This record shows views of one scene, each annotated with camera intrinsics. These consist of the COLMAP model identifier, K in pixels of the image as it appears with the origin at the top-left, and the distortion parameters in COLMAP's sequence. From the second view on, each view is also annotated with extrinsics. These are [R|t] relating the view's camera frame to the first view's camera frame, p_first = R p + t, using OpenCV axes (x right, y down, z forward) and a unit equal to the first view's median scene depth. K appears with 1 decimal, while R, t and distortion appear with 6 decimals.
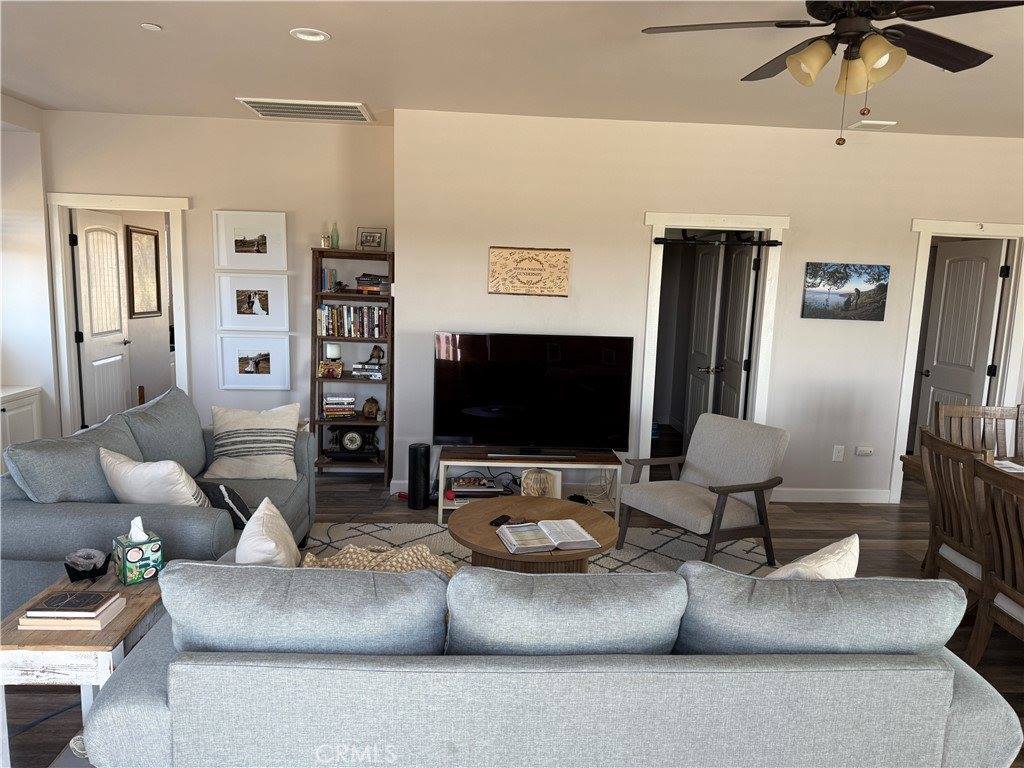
lens RADIAL K [[709.9, 0, 511.2], [0, 709.9, 390.1], [0, 0, 1]] dist [-0.002282, -0.002118]
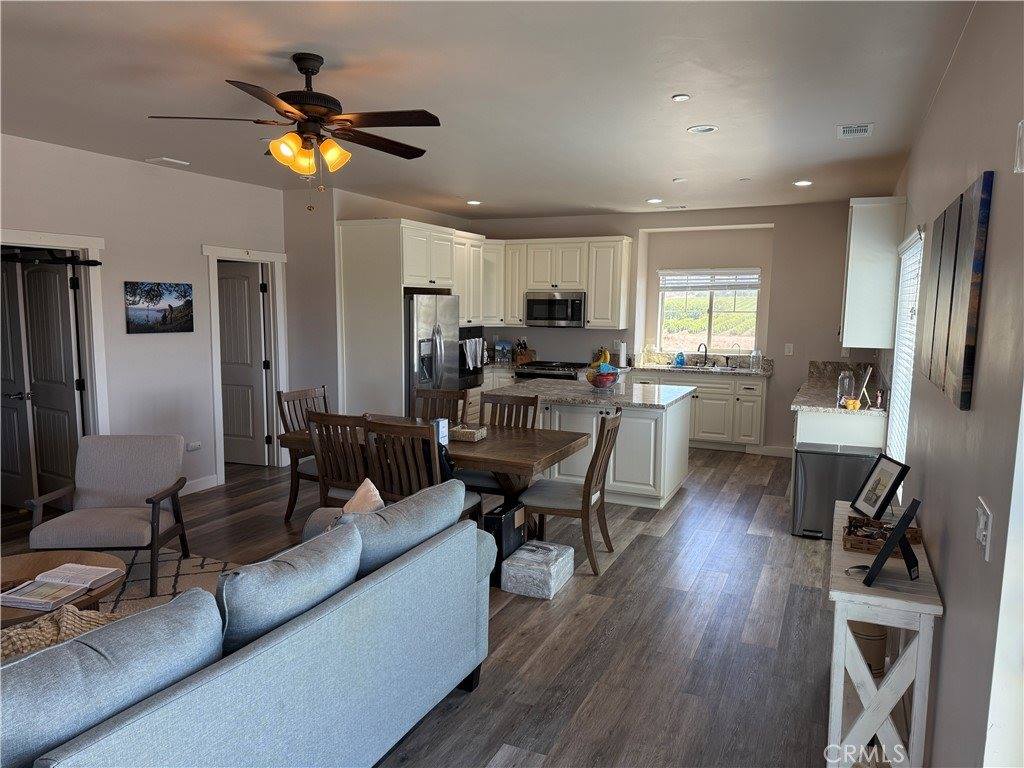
lens RADIAL K [[709.9, 0, 511.2], [0, 709.9, 390.1], [0, 0, 1]] dist [-0.002282, -0.002118]
pose [[0.459111, -0.135714, 0.877951, -0.270662], [0.138057, 0.987156, 0.080400, -0.025157], [-0.877586, 0.084295, 0.471951, 0.005812]]
